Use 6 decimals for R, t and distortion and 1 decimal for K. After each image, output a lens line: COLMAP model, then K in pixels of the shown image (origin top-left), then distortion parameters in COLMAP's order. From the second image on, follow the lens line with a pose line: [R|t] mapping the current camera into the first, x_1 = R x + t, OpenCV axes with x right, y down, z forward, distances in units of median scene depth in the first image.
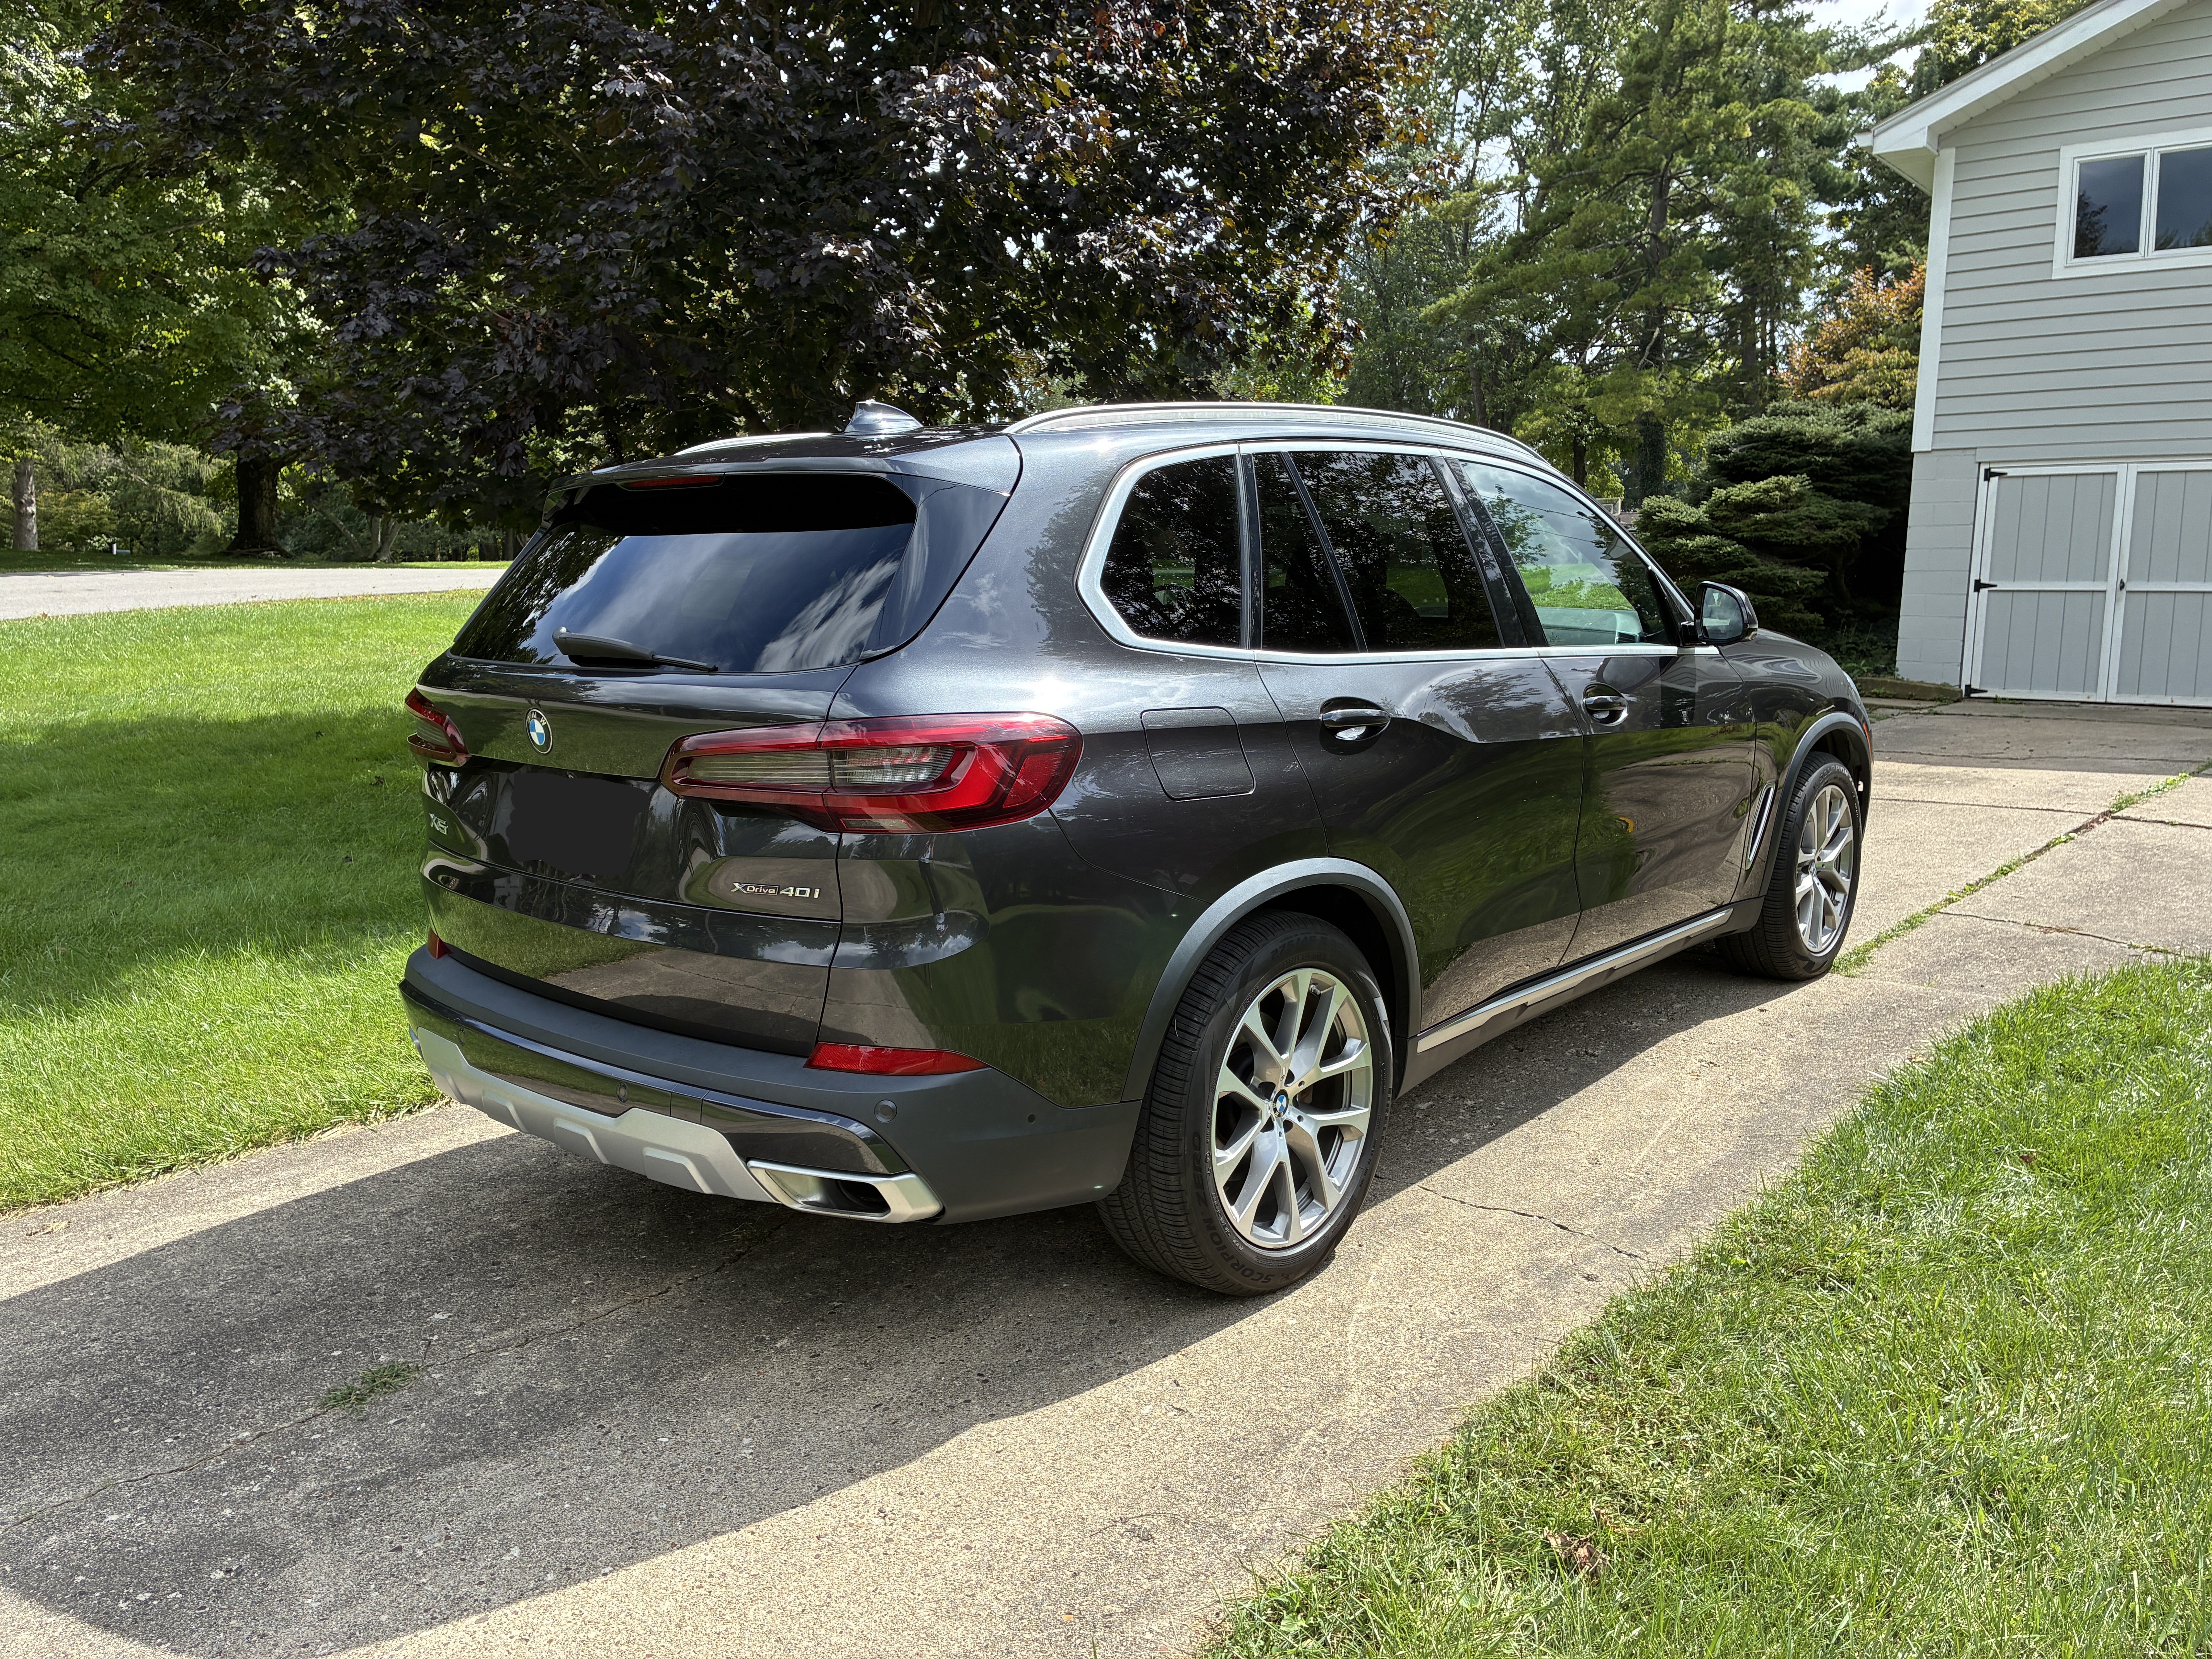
lens RADIAL K [[1678.6, 0, 1119.1], [0, 1678.6, 828.0], [0, 0, 1]] dist [0.050181, -0.062982]
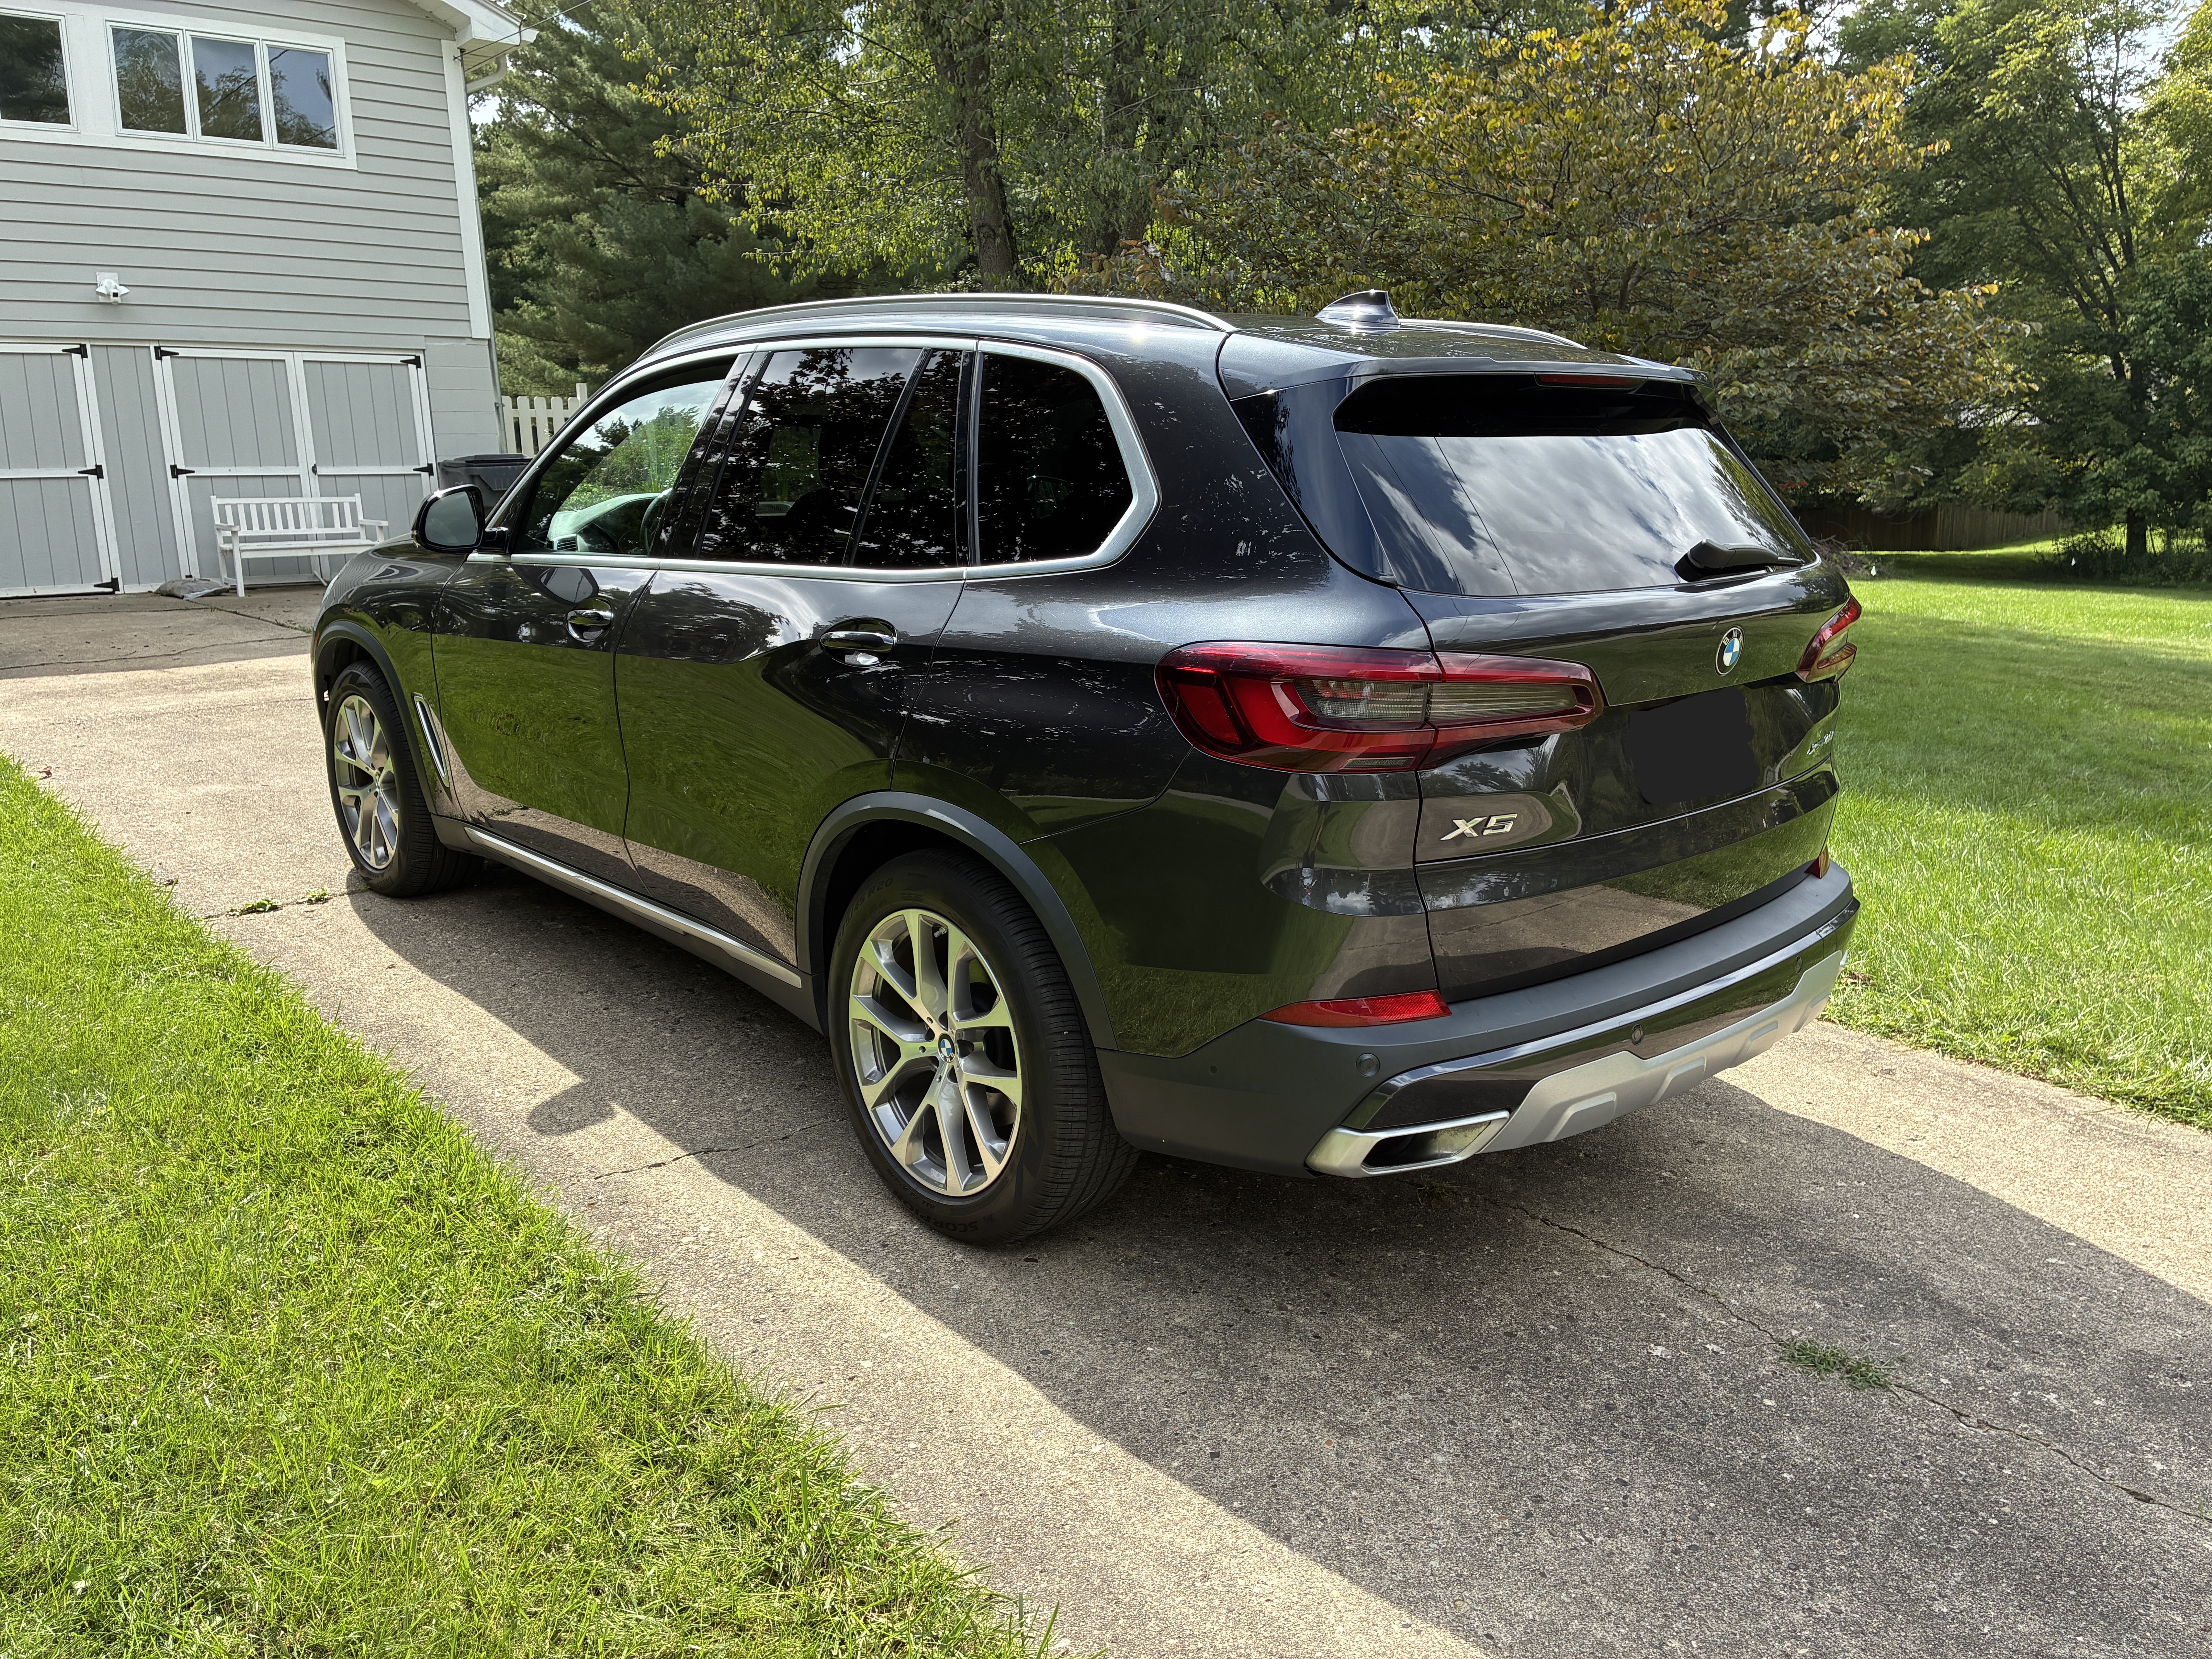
lens RADIAL K [[1678.6, 0, 1119.1], [0, 1678.6, 828.0], [0, 0, 1]] dist [0.050181, -0.062982]
pose [[0.110349, -0.216177, 0.970098, -1.013033], [0.146731, 0.968907, 0.199221, -0.153628], [-0.983002, 0.120360, 0.138638, 0.934503]]
